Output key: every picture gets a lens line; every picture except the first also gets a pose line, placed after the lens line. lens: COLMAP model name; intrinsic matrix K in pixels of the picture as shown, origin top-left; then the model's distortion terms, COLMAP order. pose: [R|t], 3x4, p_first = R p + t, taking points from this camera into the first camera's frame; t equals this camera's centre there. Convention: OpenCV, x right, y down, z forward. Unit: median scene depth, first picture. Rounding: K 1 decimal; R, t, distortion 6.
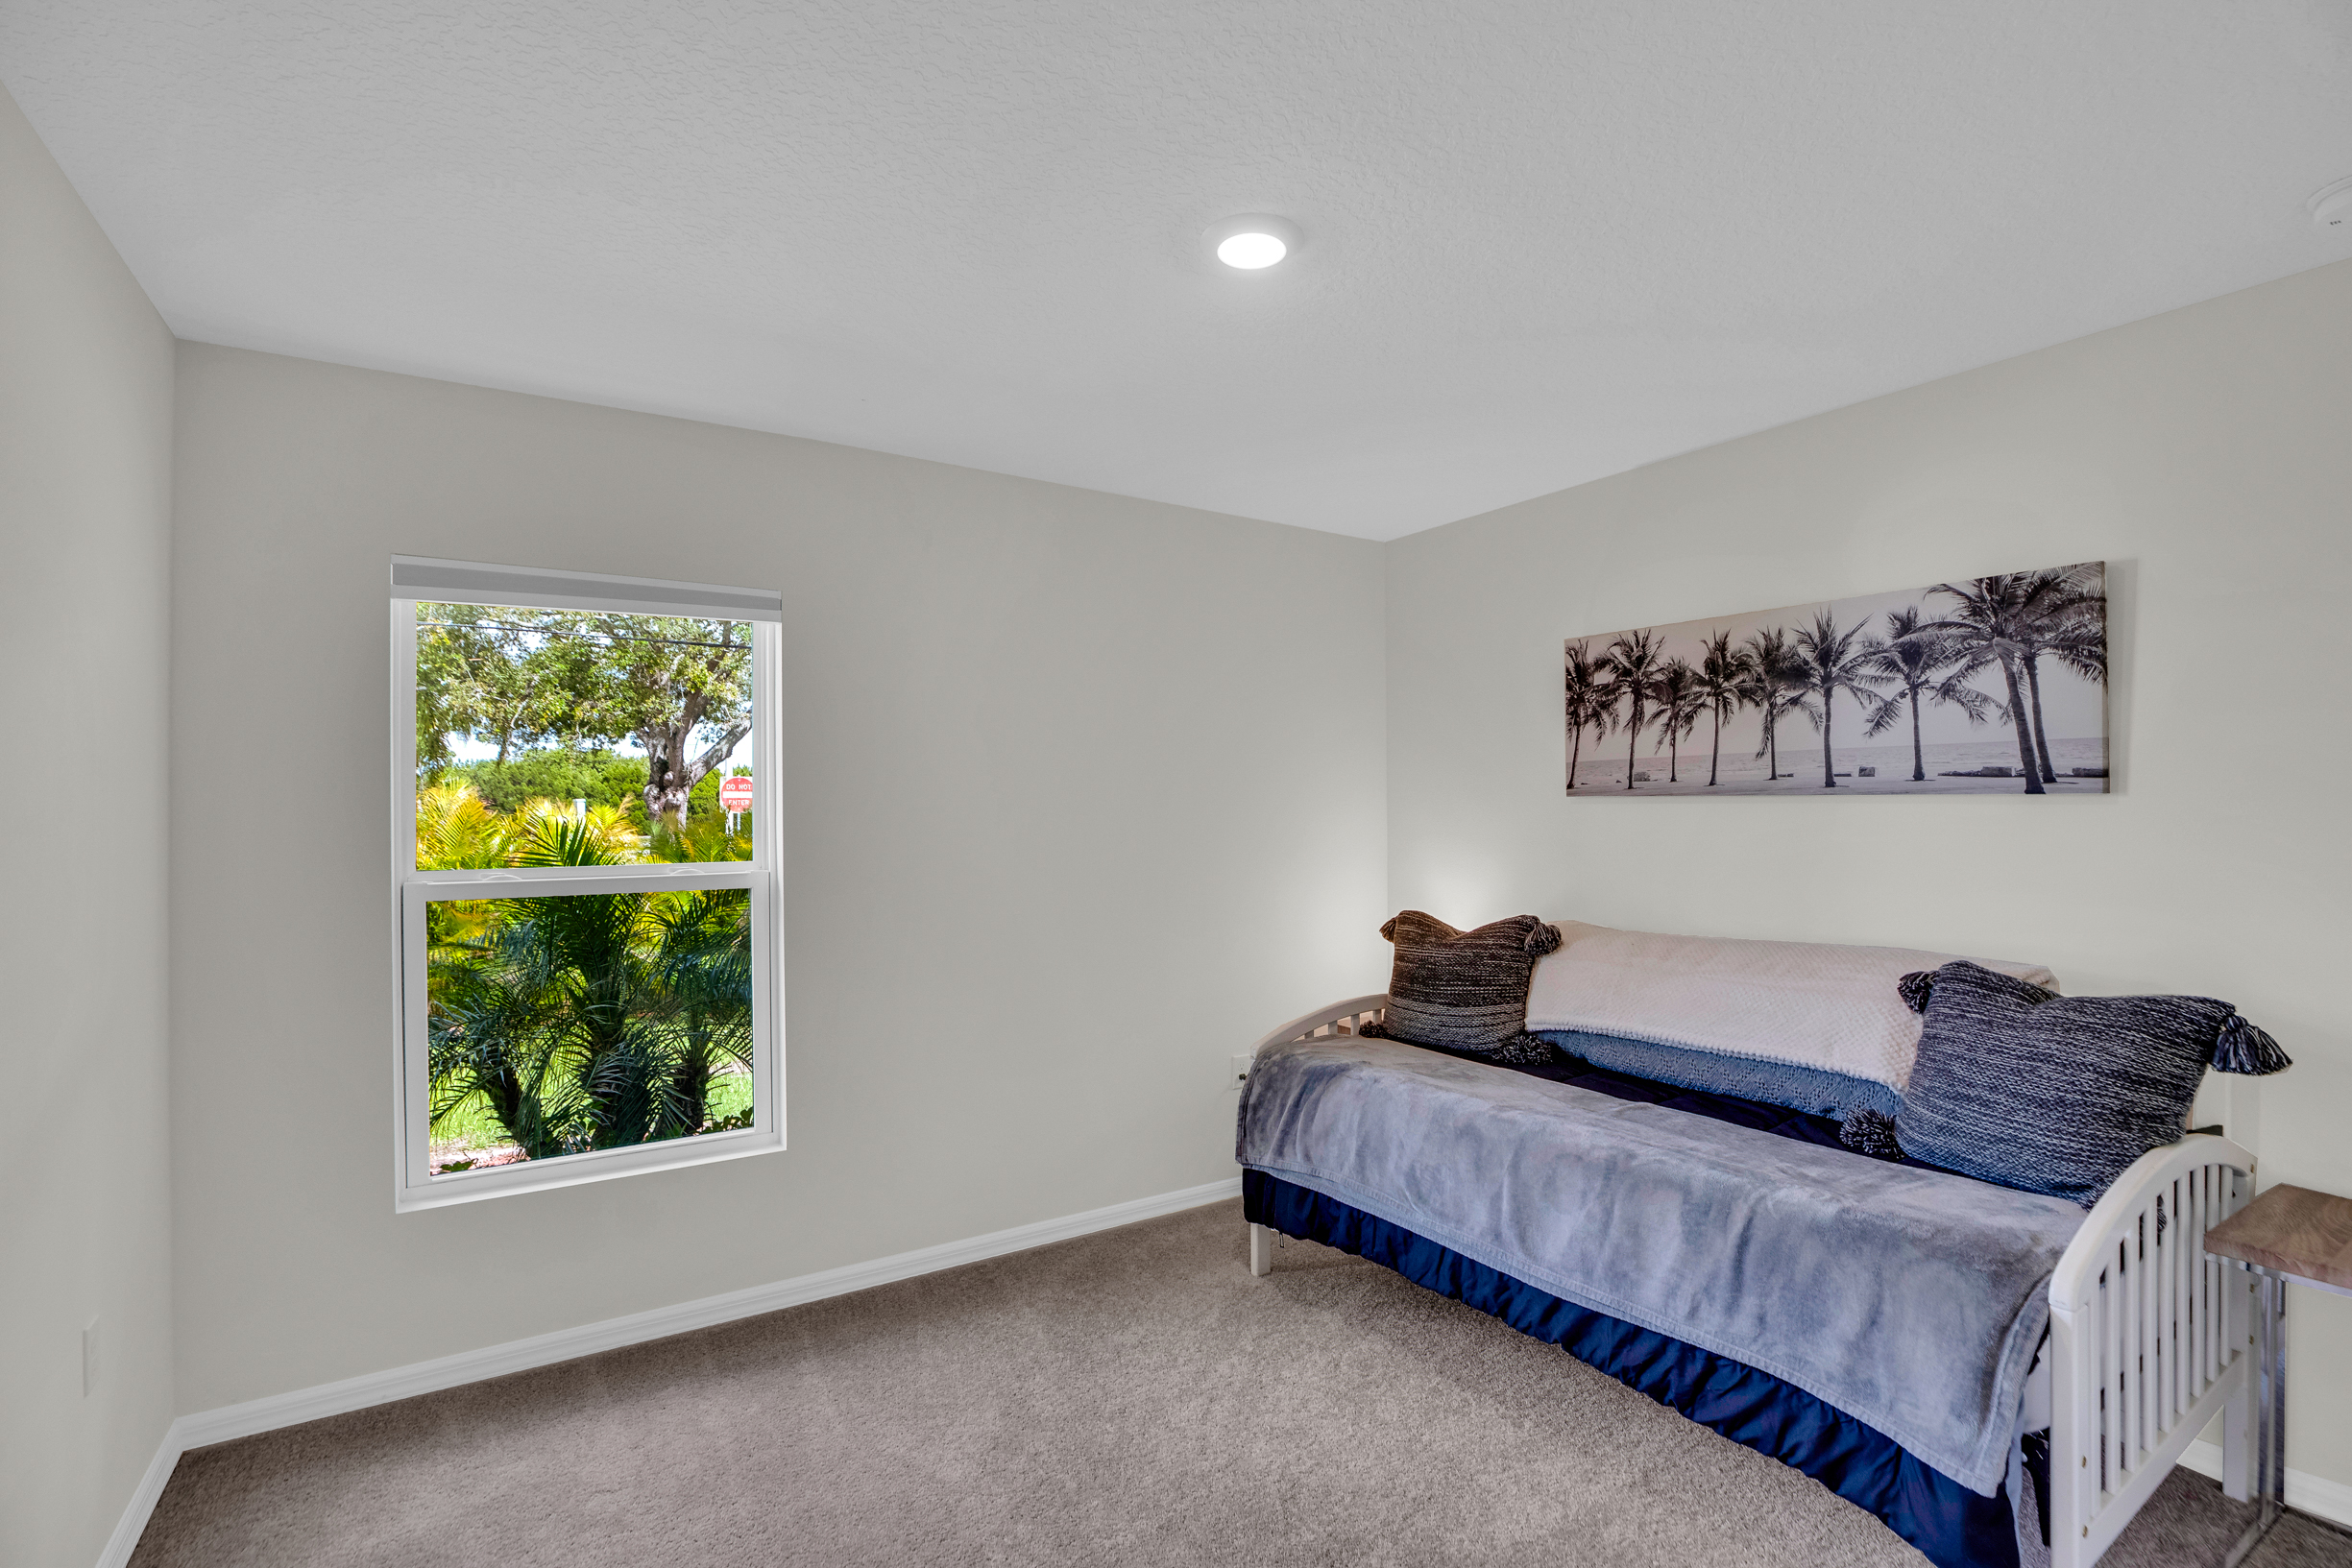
lens RADIAL K [[1082.3, 0, 1240.9], [0, 1082.3, 800.5], [0, 0, 1]] dist [-0.038248, 0.011245]
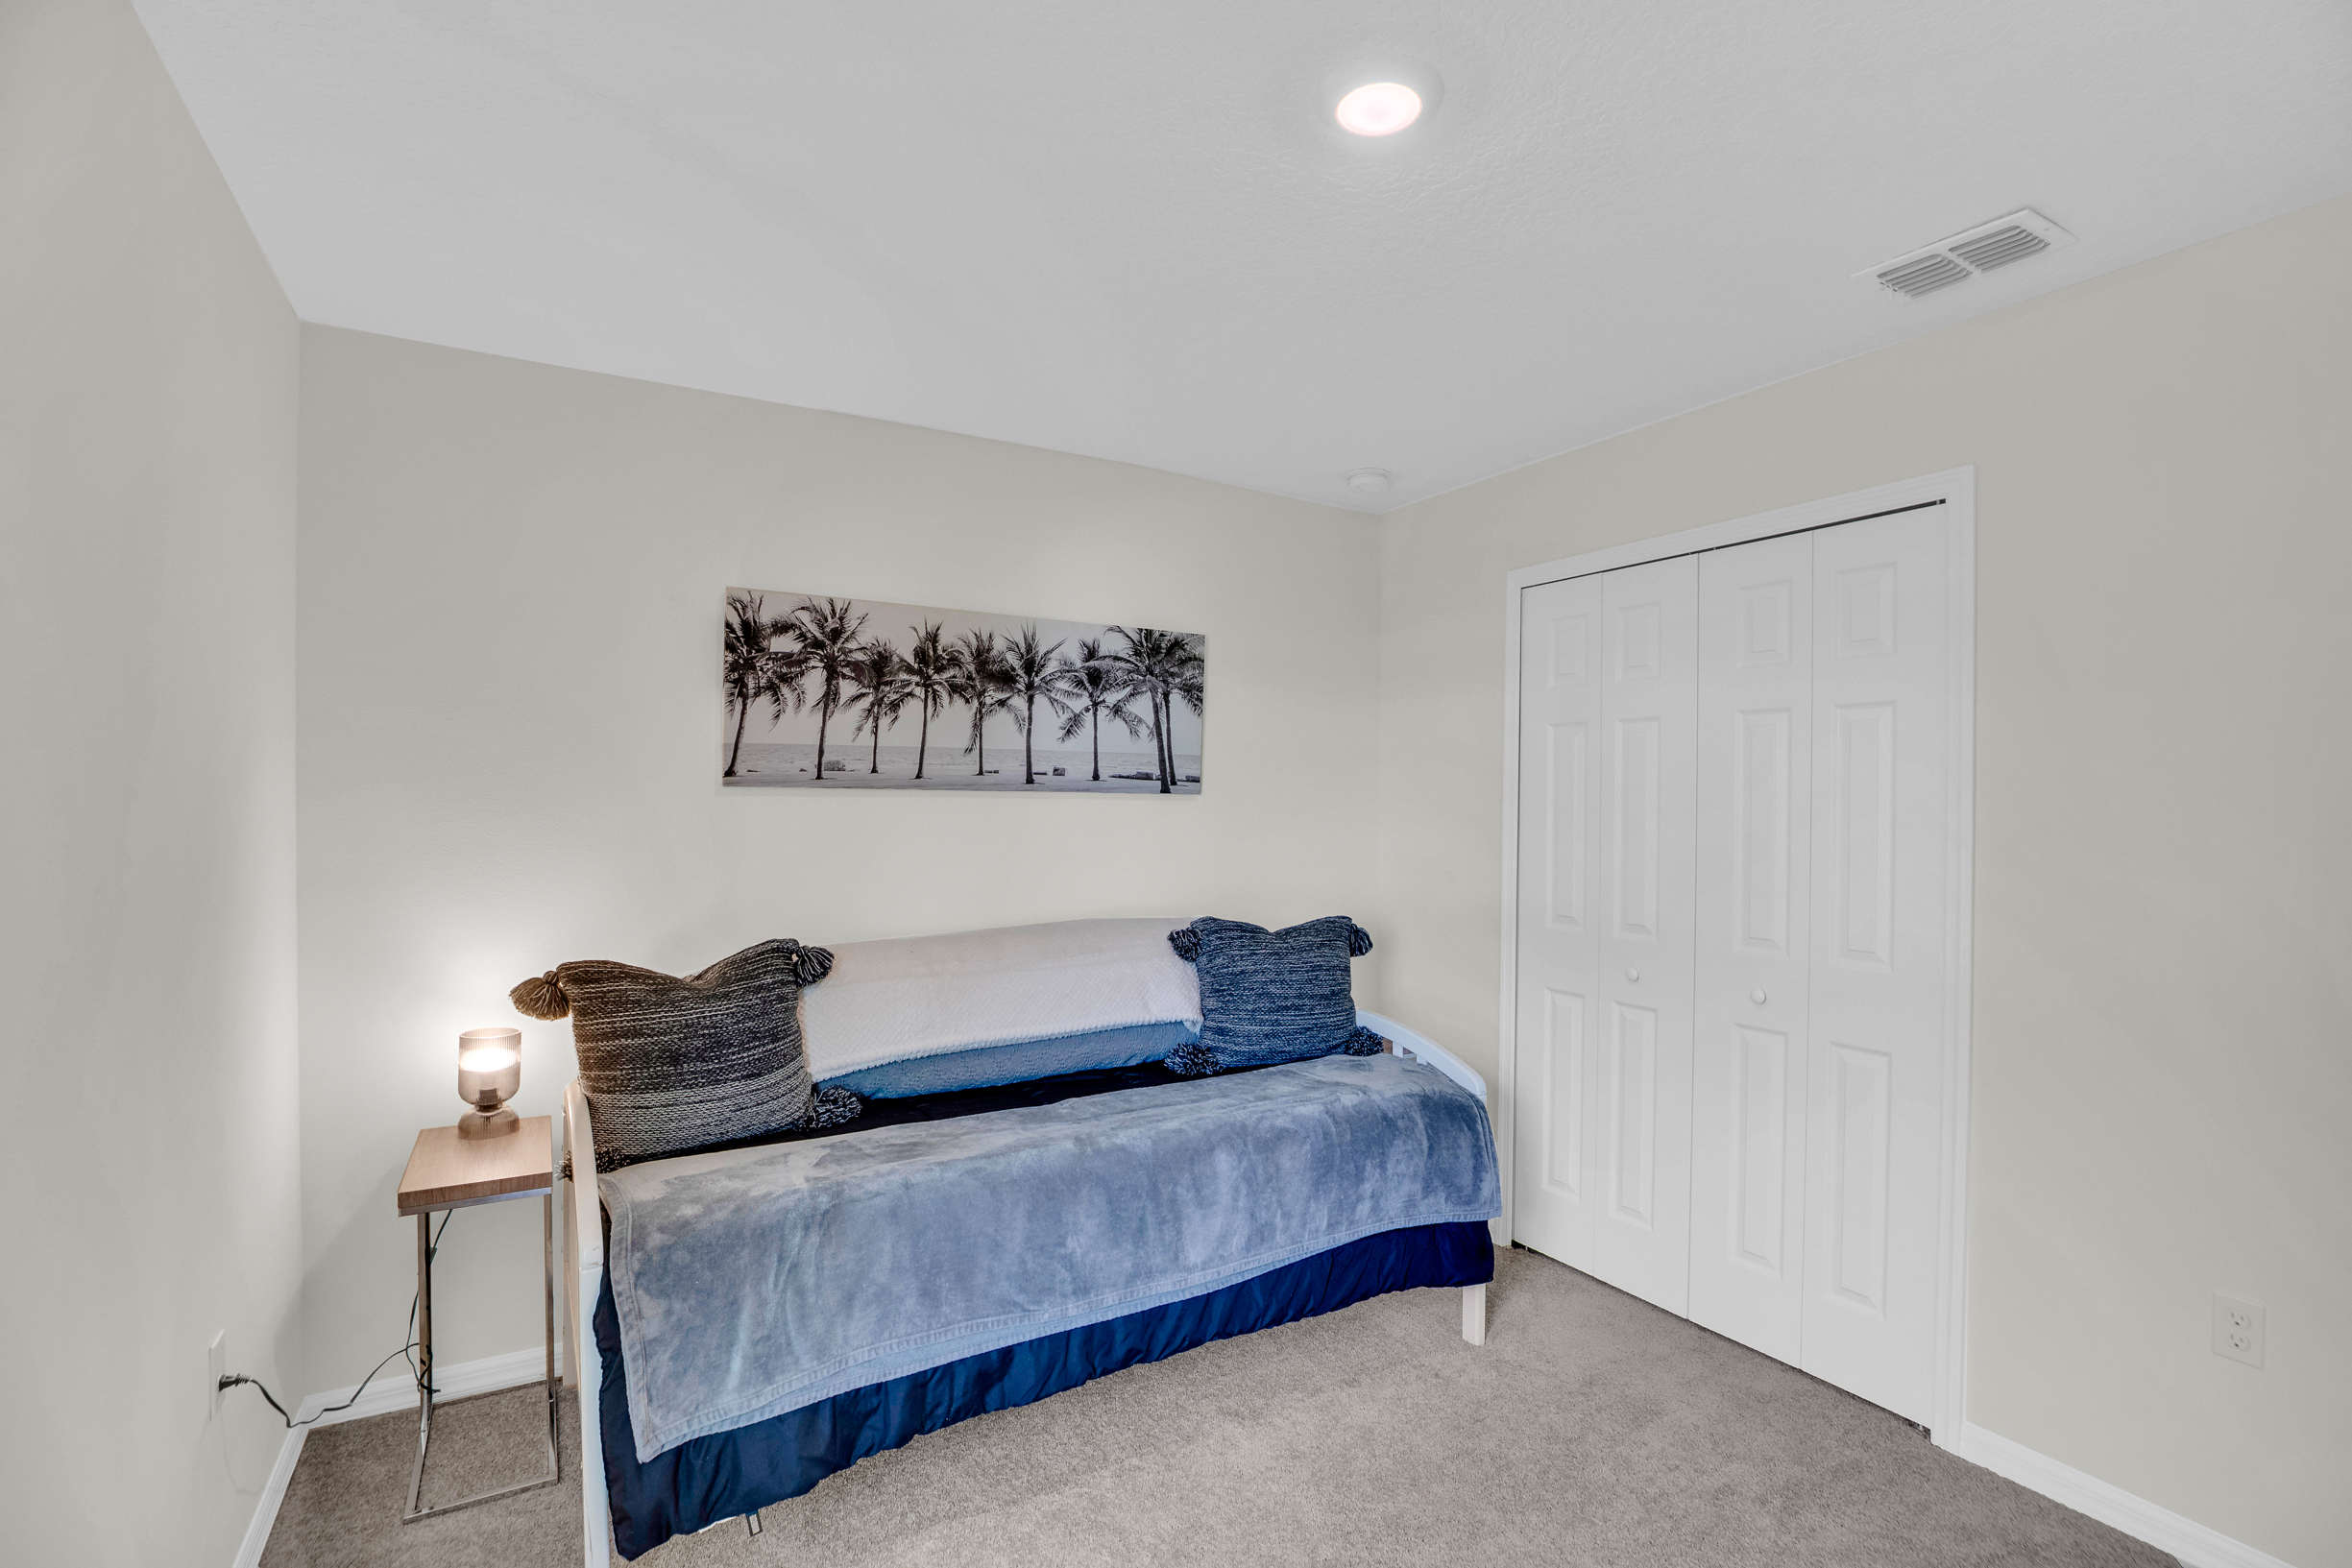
lens RADIAL K [[1082.3, 0, 1180.0], [0, 1082.3, 793.4], [0, 0, 1]] dist [-0.038248, 0.011245]
pose [[0.073413, 0.011817, 0.997232, -0.563084], [-0.010688, 0.999882, -0.011062, 0.008157], [-0.997244, -0.009846, 0.073530, 0.760470]]
